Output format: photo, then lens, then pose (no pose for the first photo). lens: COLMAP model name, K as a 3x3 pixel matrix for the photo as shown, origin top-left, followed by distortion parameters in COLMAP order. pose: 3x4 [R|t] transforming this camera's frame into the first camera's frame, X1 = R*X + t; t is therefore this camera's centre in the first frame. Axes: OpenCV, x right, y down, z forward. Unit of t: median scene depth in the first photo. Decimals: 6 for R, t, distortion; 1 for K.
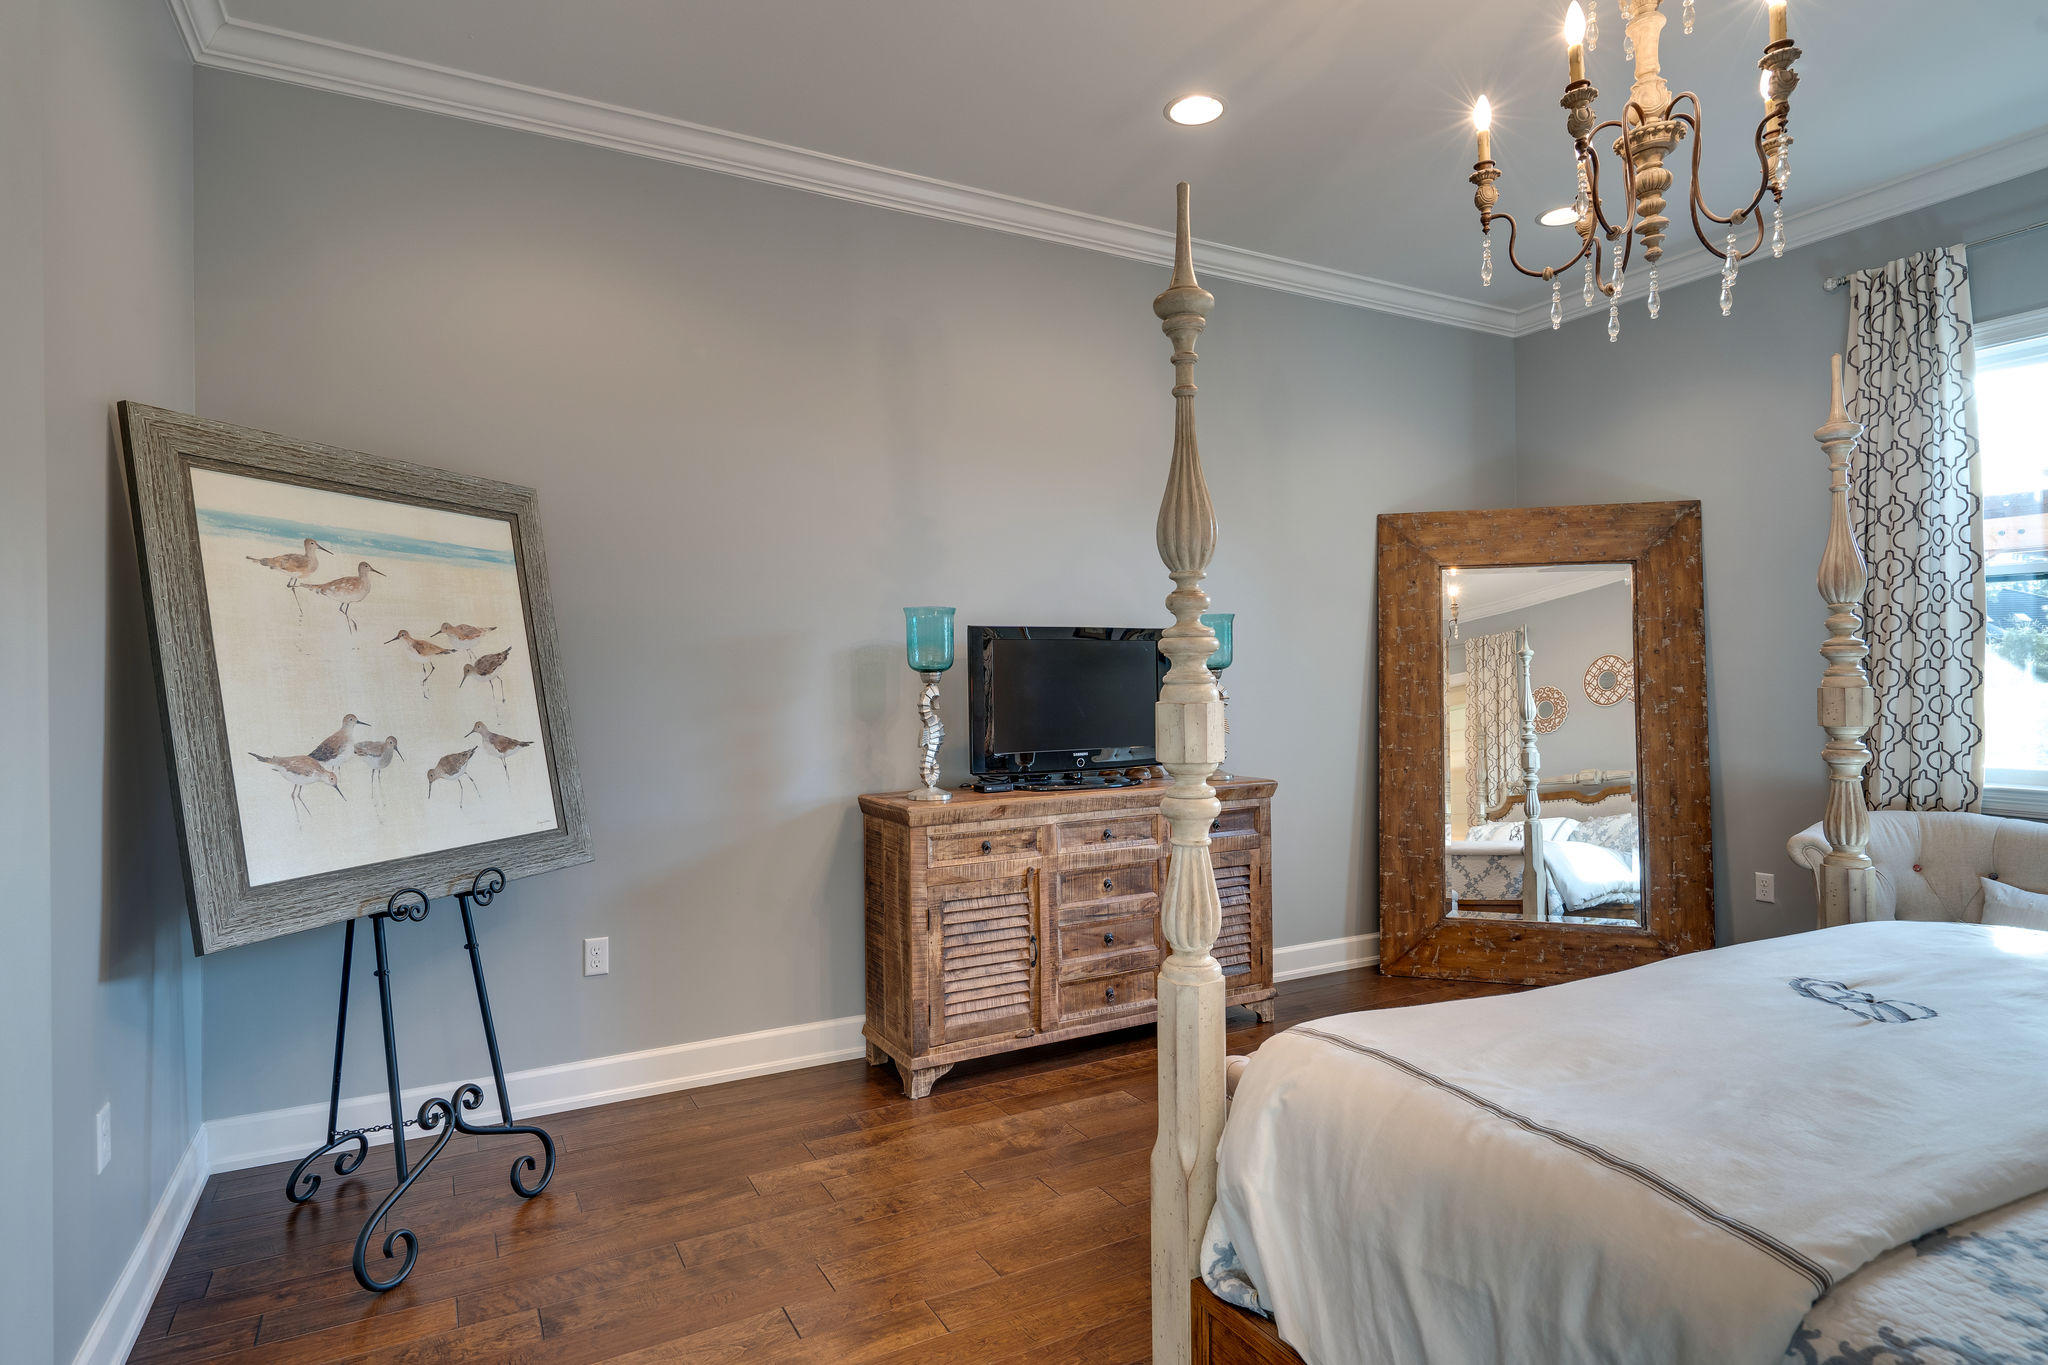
lens RADIAL K [[1096.0, 0, 1024.7], [0, 1096.0, 677.8], [0, 0, 1]] dist [0.001770, 0.000138]
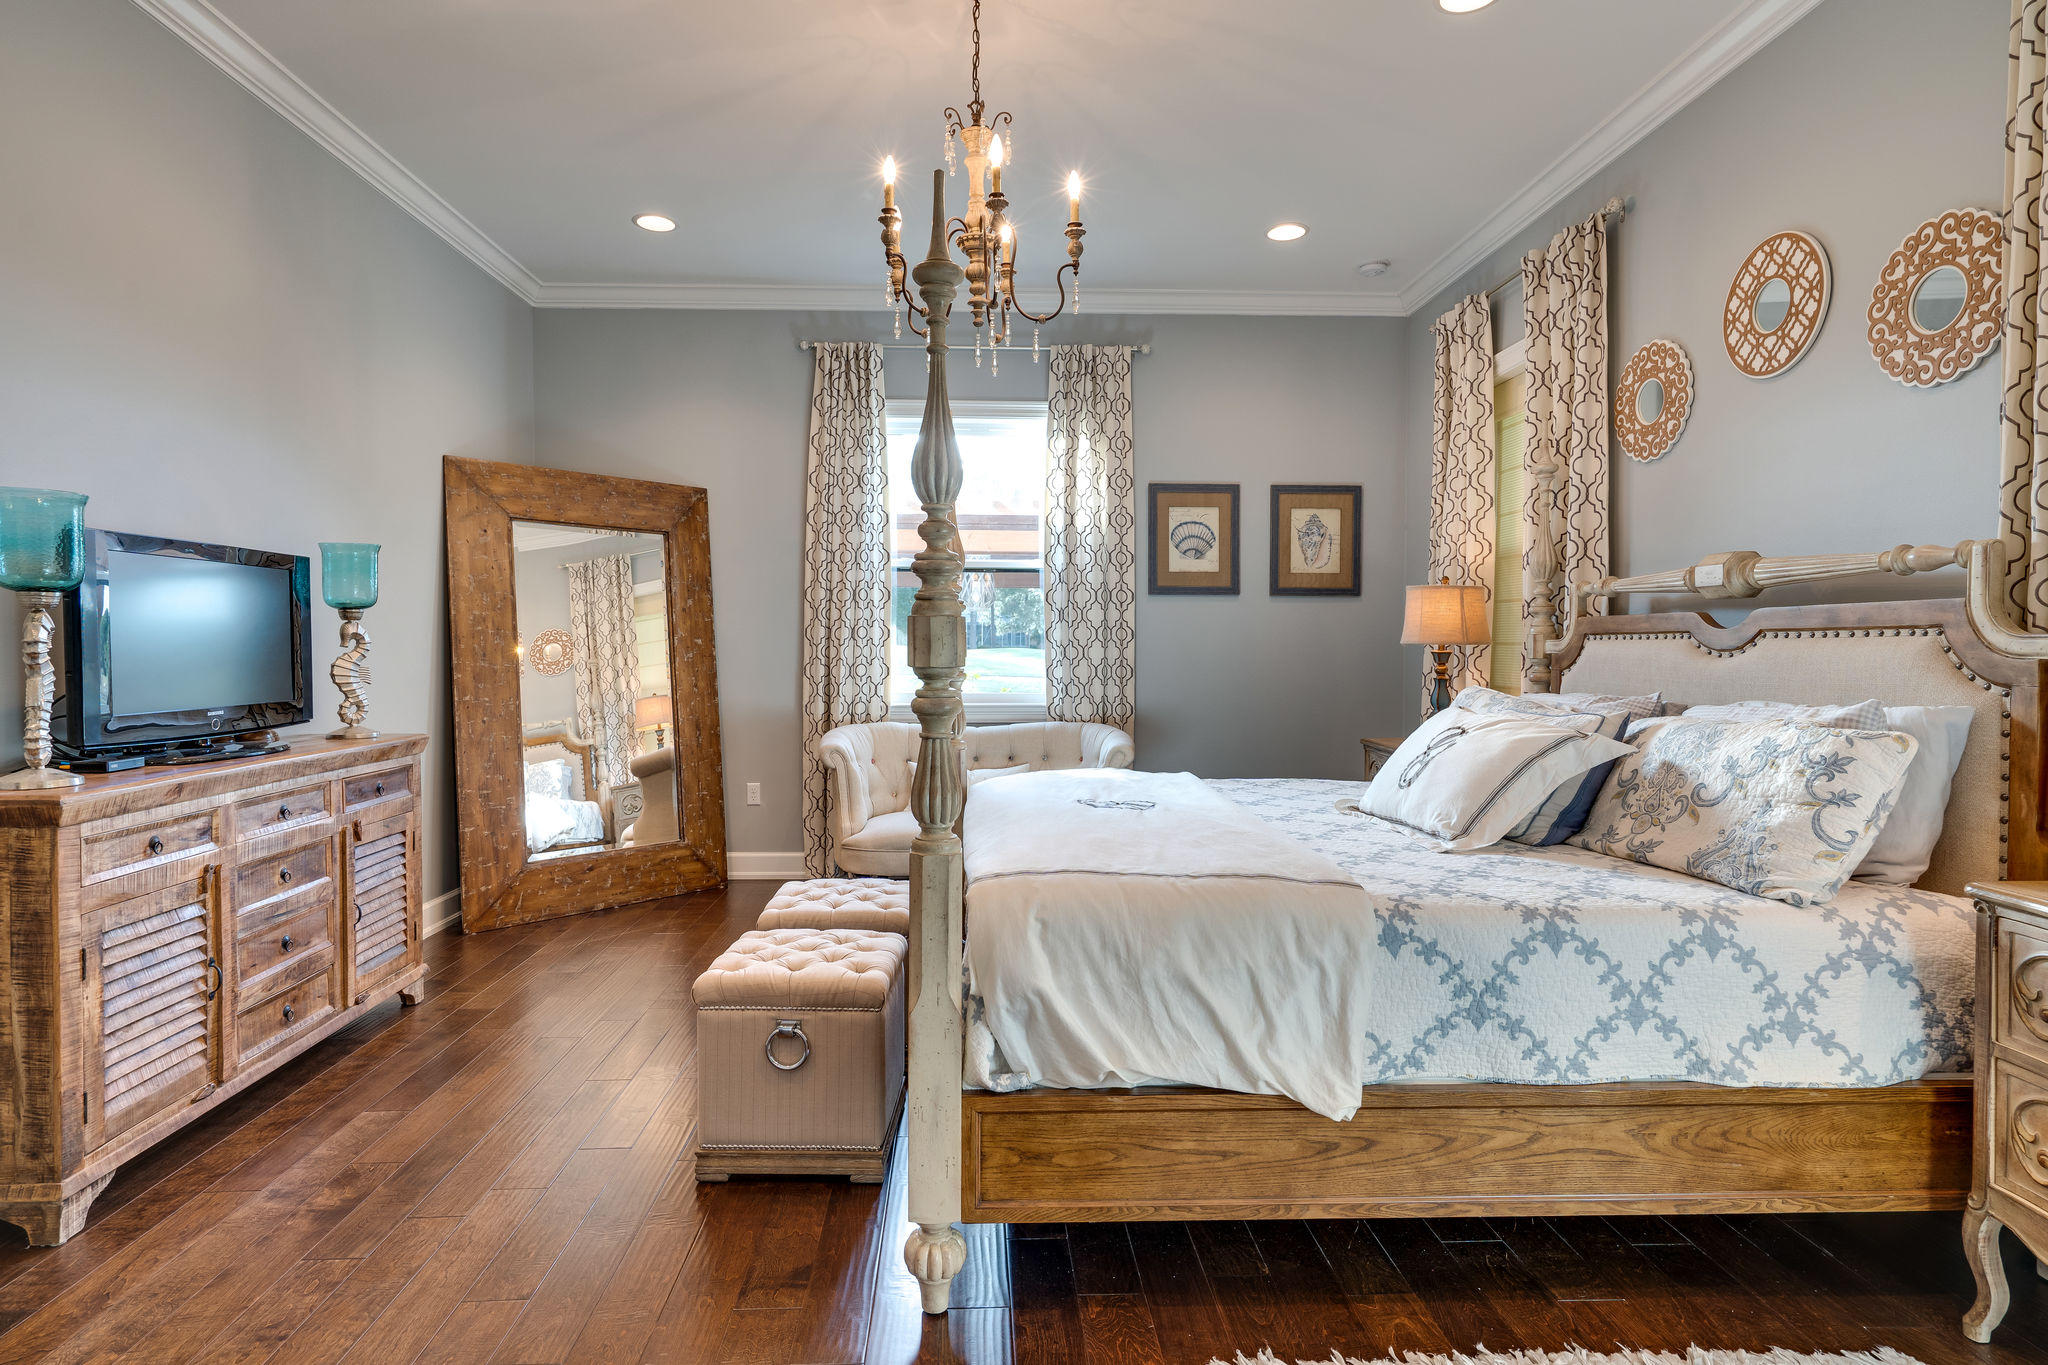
lens RADIAL K [[1069.2, 0, 1020.1], [0, 1069.2, 660.4], [0, 0, 1]] dist [0.003263, 0.000940]
pose [[0.437536, -0.003180, 0.899195, -0.391040], [-0.003482, 0.999980, 0.005230, 0.029681], [-0.899194, -0.005420, 0.437516, 0.194088]]
